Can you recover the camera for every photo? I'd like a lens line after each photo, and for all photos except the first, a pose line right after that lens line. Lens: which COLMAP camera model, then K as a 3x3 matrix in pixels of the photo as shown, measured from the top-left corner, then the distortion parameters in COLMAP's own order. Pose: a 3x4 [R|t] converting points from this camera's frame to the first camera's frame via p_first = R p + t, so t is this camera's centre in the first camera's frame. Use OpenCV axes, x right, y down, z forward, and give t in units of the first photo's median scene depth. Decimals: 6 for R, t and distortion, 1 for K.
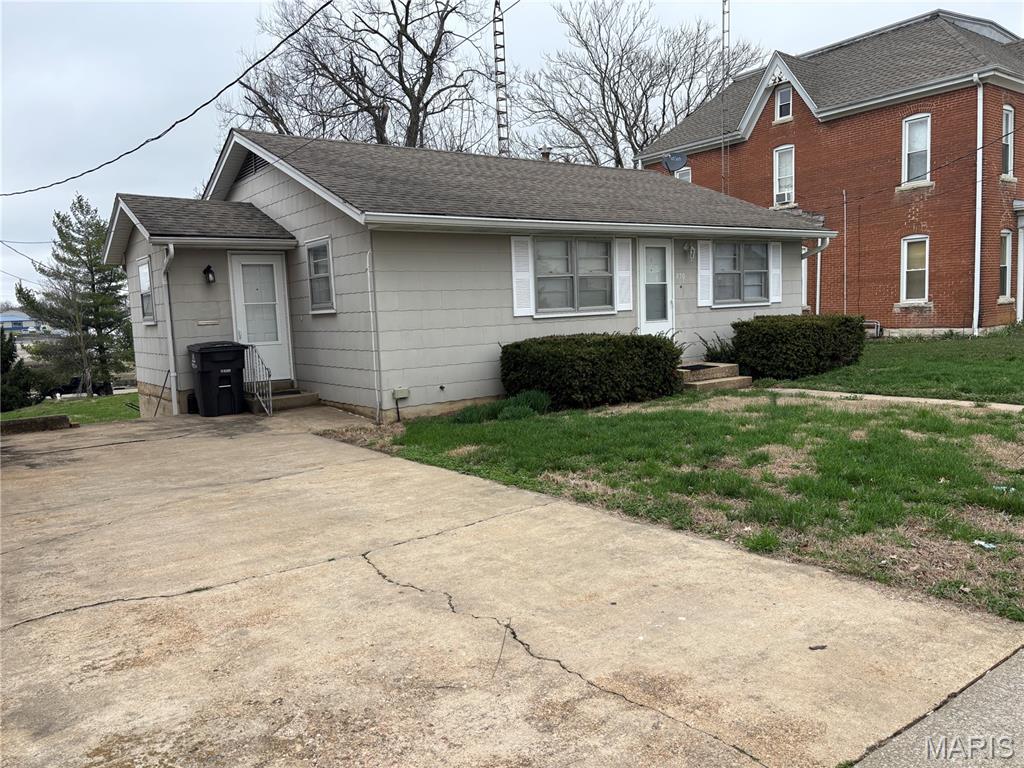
lens RADIAL K [[760.4, 0, 512.0], [0, 760.4, 384.0], [0, 0, 1]] dist [0.046148, -0.049754]
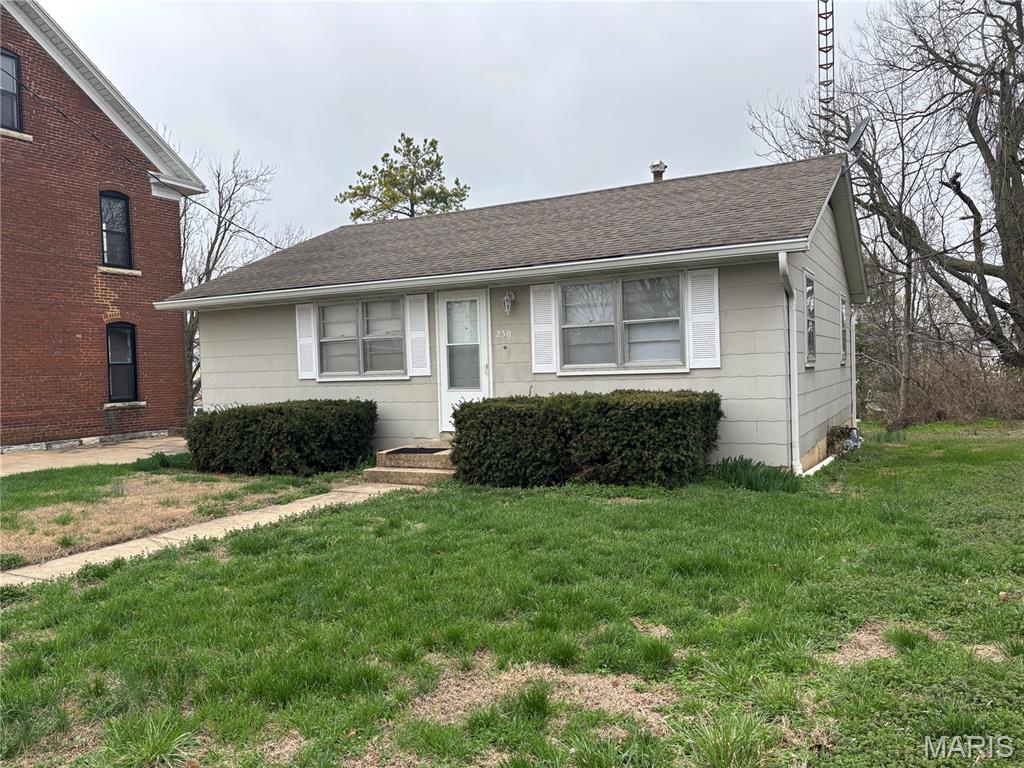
lens RADIAL K [[774.4, 0, 512.0], [0, 774.4, 384.0], [0, 0, 1]] dist [0.025254, -0.000787]
pose [[0.434405, 0.046924, -0.899495, 0.963806], [-0.078259, 0.996832, 0.014206, -0.105614], [0.897311, 0.064223, 0.436701, 0.691352]]
